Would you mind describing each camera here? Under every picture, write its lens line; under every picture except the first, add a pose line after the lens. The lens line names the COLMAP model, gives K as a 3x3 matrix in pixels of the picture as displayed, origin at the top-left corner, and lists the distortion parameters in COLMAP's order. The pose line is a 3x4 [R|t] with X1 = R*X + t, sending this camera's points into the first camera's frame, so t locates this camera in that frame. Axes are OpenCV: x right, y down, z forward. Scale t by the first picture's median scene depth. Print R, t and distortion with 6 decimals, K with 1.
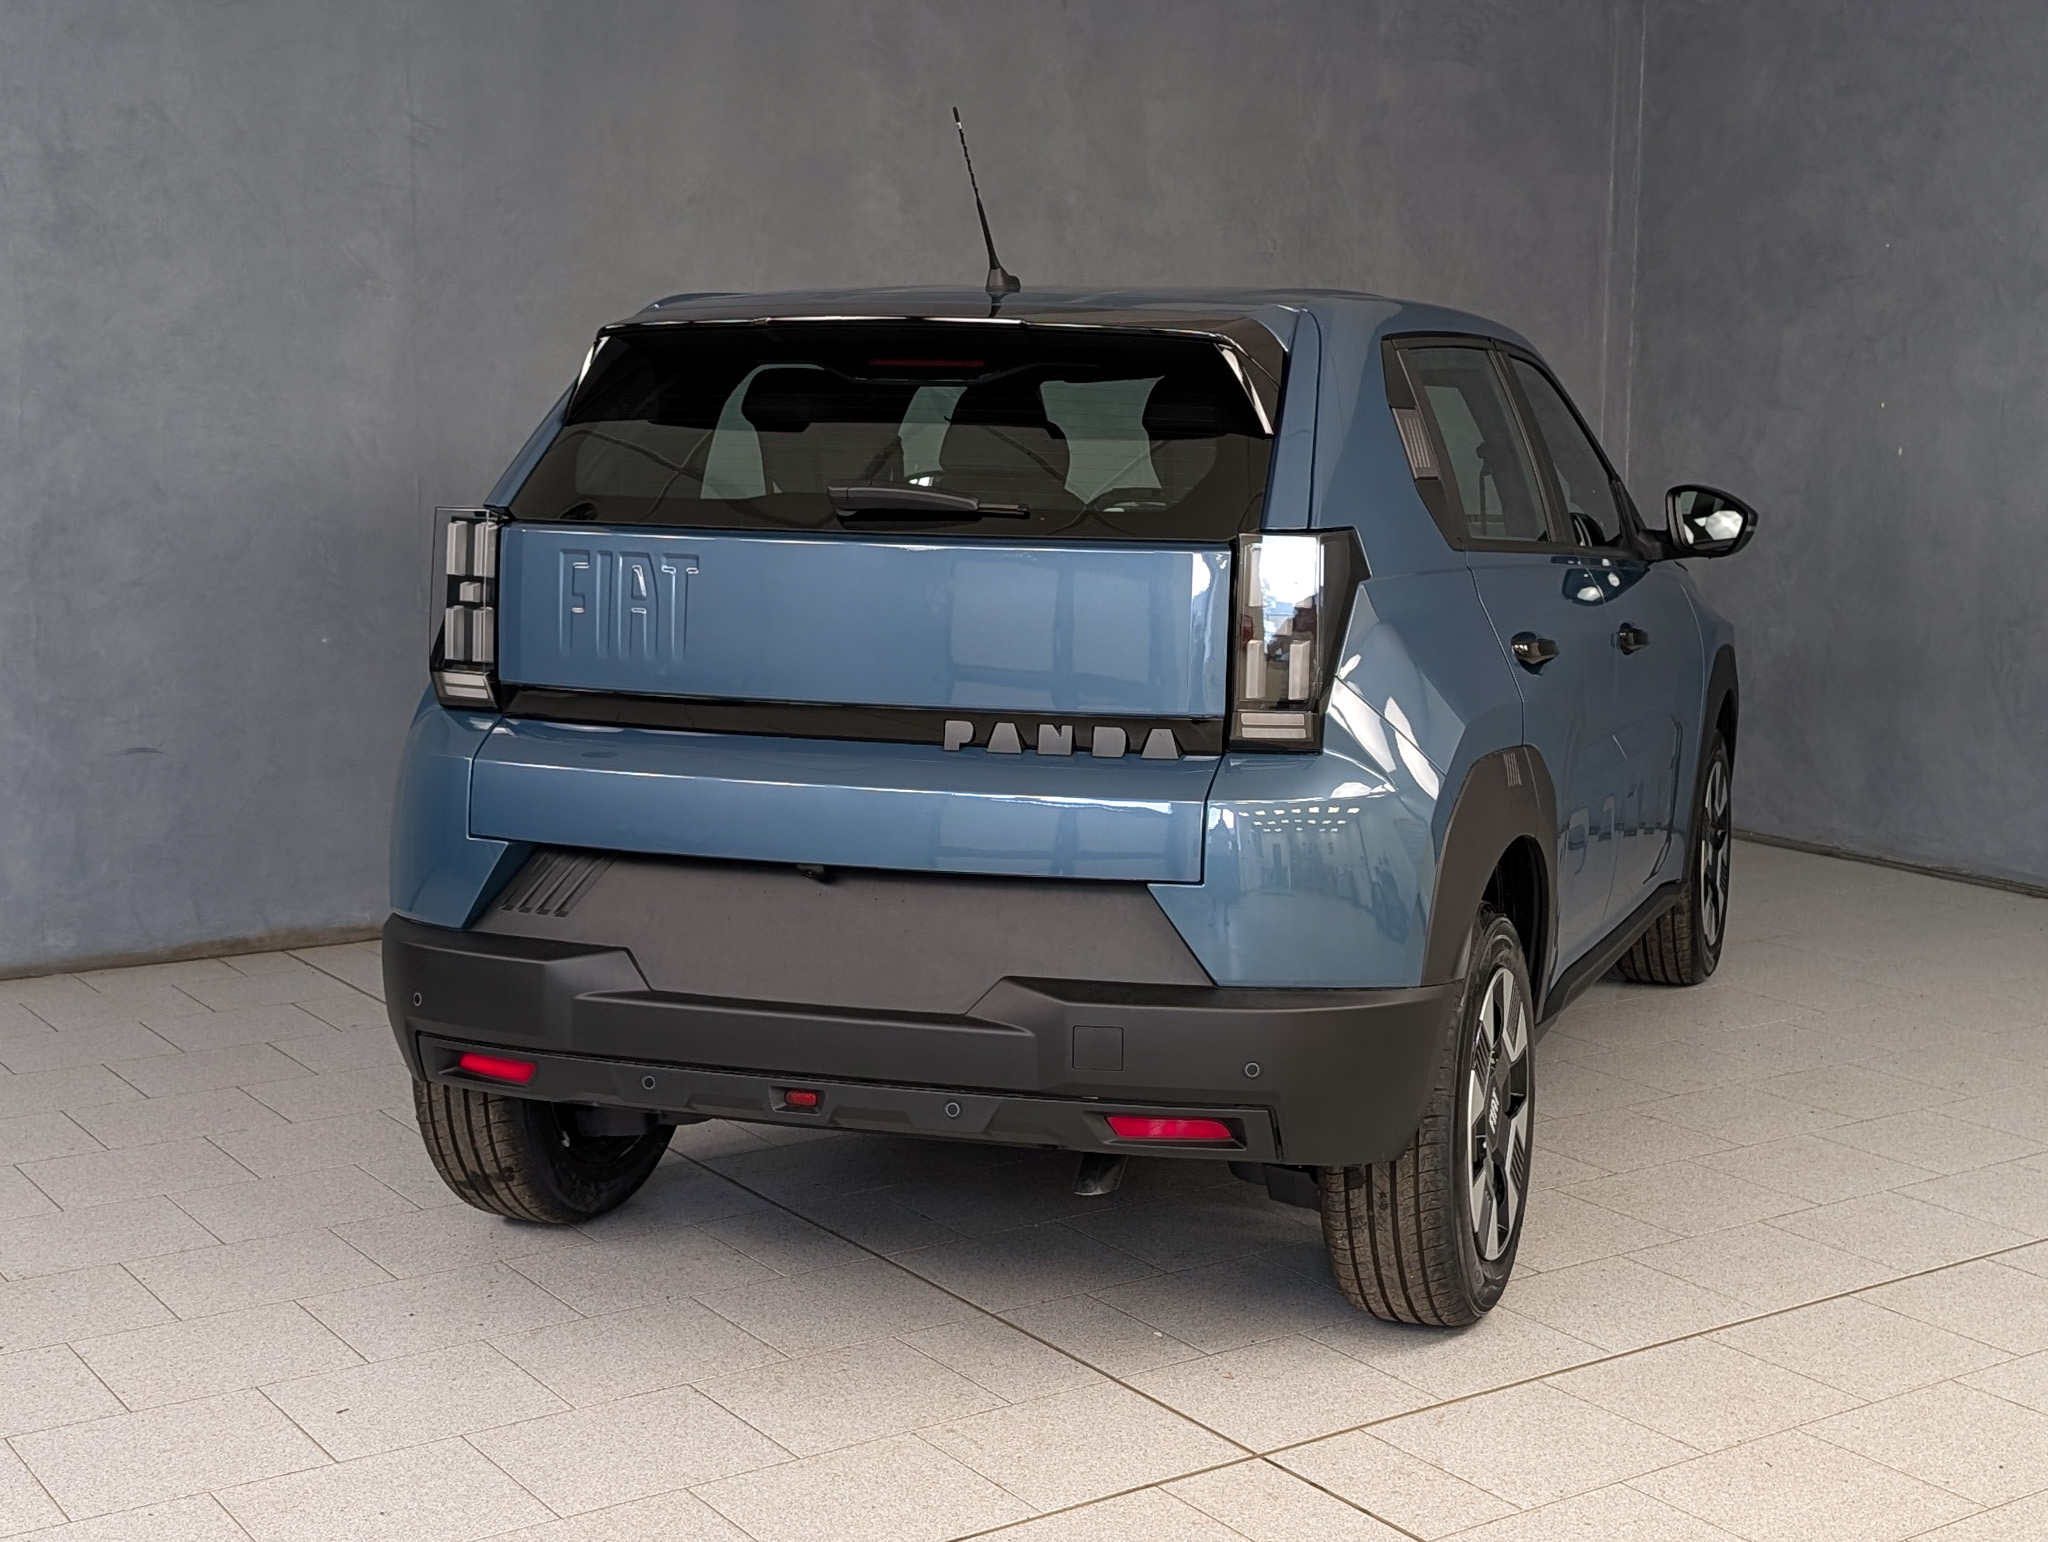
lens RADIAL K [[2858.5, 0, 1194.1], [0, 2858.5, 765.7], [0, 0, 1]] dist [0.228648, -1.055295]
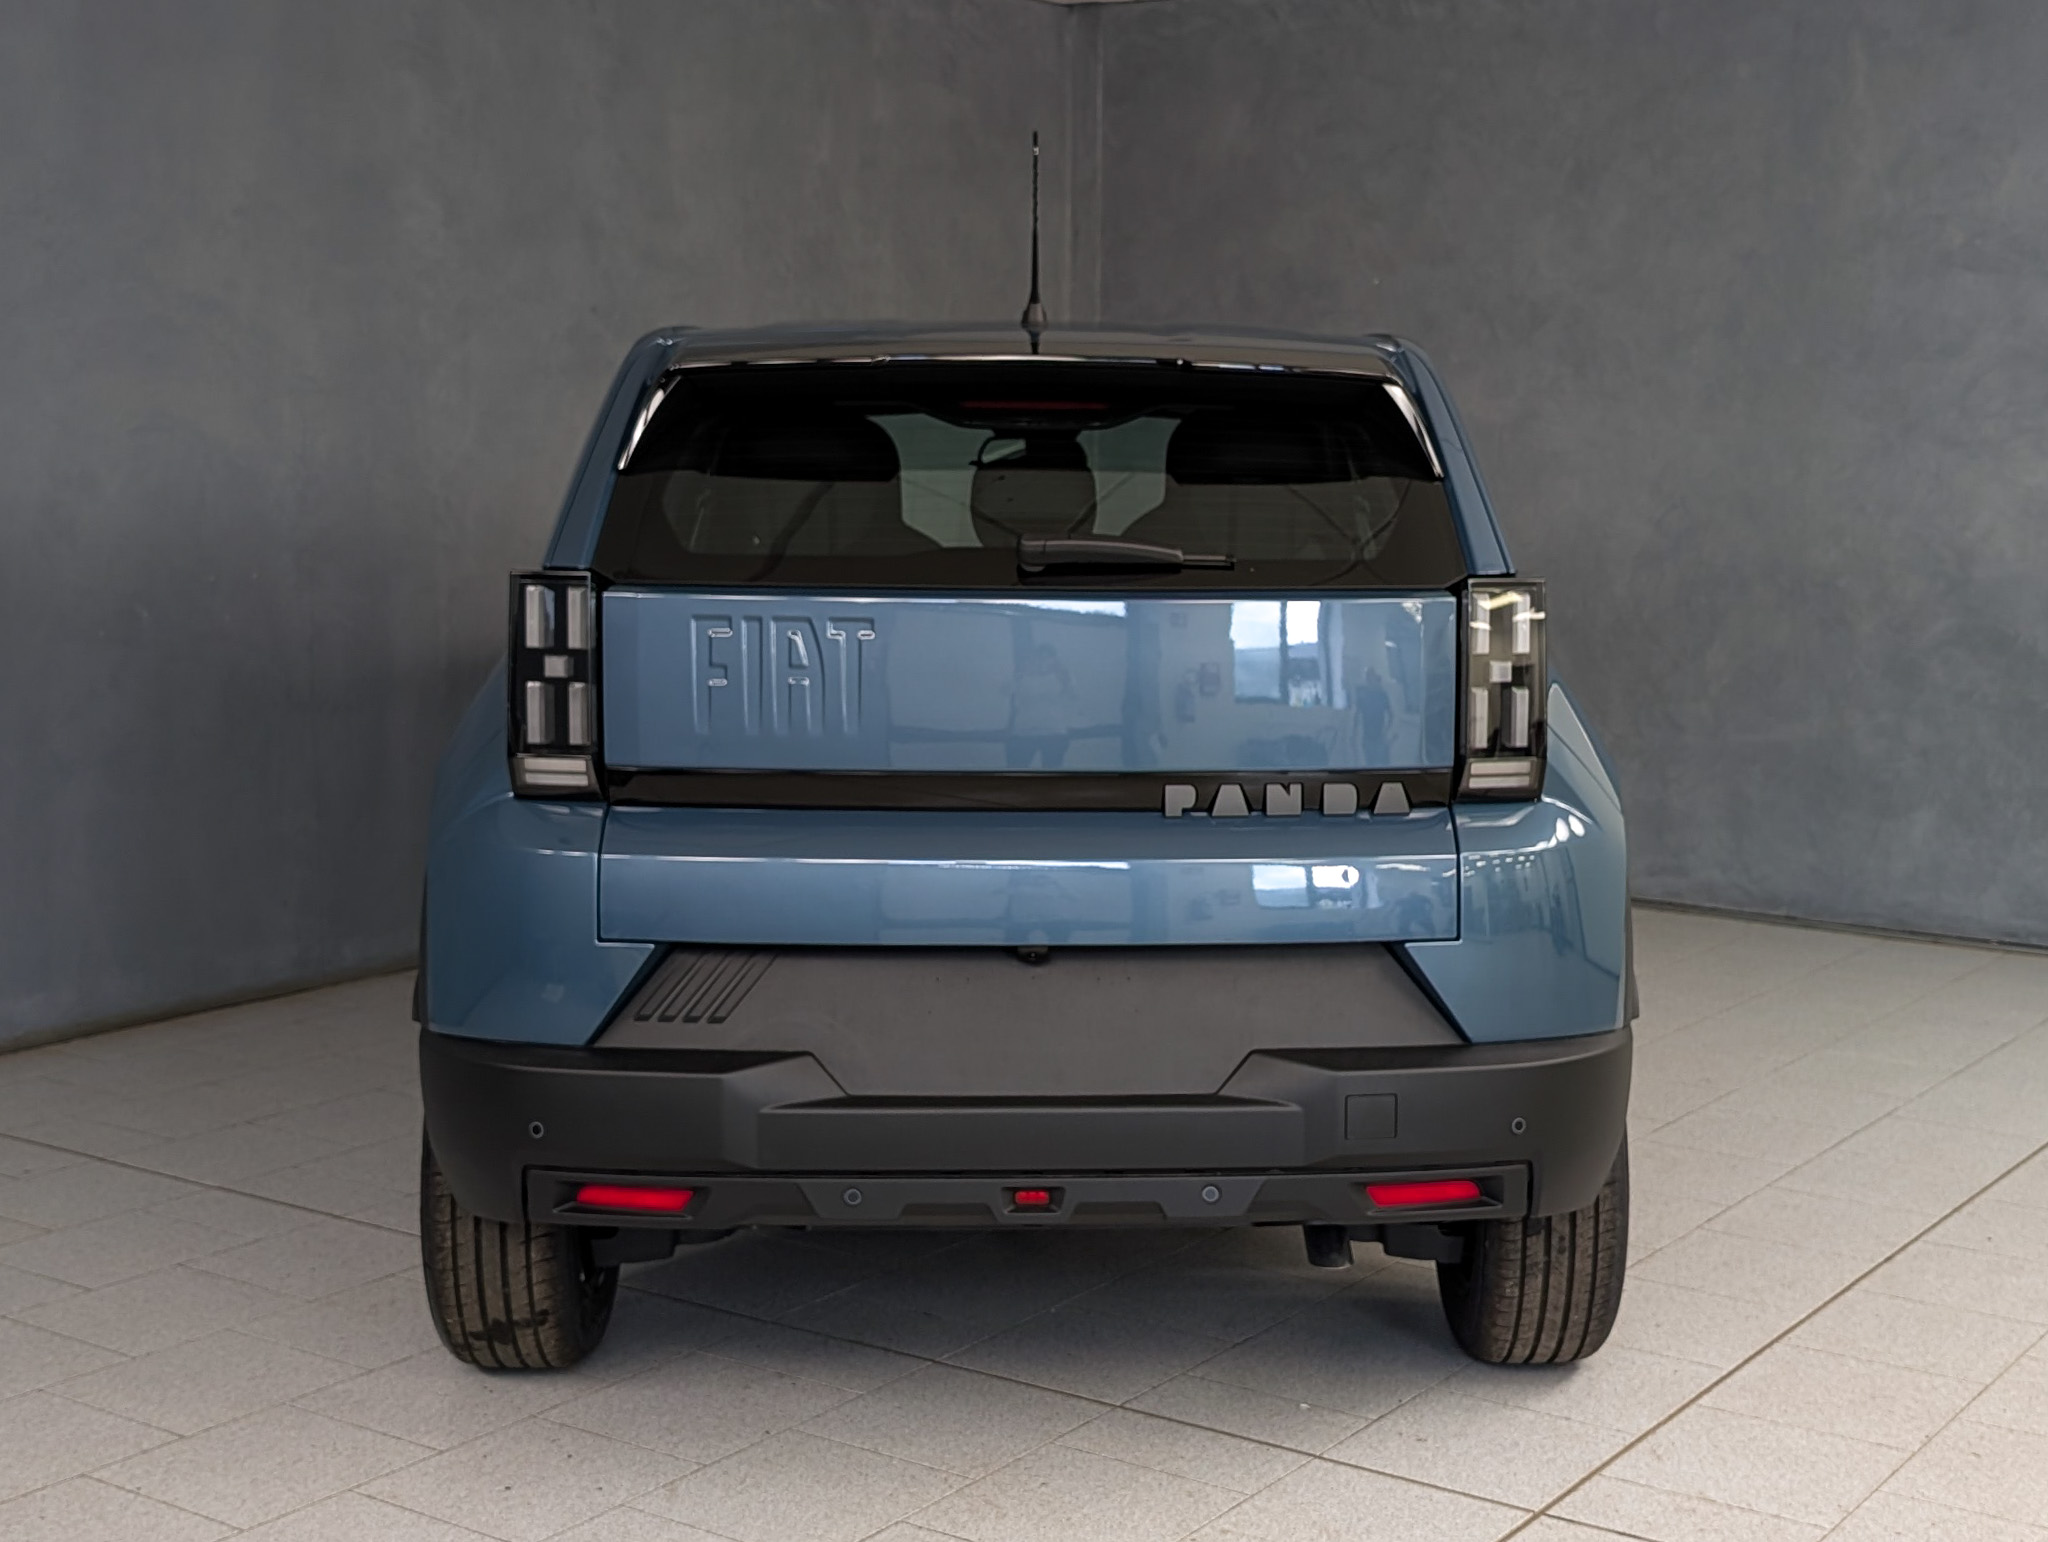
lens RADIAL K [[2877.9, 0, 1138.0], [0, 2877.9, 813.5], [0, 0, 1]] dist [0.236660, -1.125821]
pose [[0.933986, -0.051956, 0.353513, -0.413094], [0.048662, 0.998649, 0.018205, -0.023170], [-0.353982, 0.000199, 0.935252, 0.108861]]
